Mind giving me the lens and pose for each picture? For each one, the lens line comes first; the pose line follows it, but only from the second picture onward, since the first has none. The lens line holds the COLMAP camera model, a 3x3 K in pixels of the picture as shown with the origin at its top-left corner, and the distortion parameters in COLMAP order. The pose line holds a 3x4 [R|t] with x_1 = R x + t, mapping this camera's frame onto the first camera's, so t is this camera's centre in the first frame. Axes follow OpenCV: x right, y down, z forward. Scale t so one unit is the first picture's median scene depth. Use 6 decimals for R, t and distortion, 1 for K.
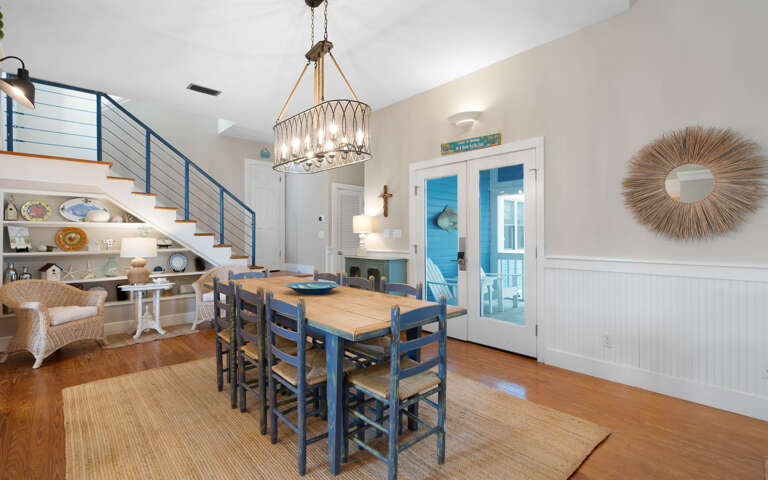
lens RADIAL K [[348.4, 0, 387.3], [0, 348.4, 237.0], [0, 0, 1]] dist [-0.014546, 0.002474]
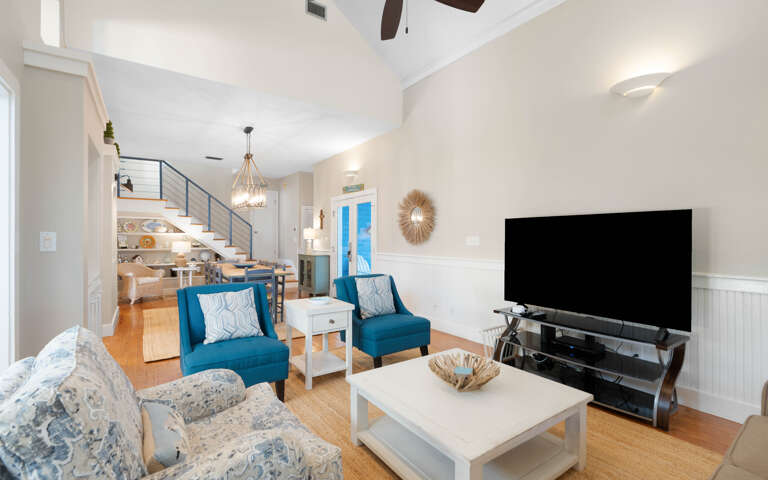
lens RADIAL K [[348.4, 0, 386.5], [0, 348.4, 243.8], [0, 0, 1]] dist [-0.014546, 0.002474]
pose [[0.989510, 0.007724, -0.144257, 0.589739], [-0.005635, 0.999873, 0.014882, -0.018415], [0.144354, -0.013913, 0.989428, -0.619692]]
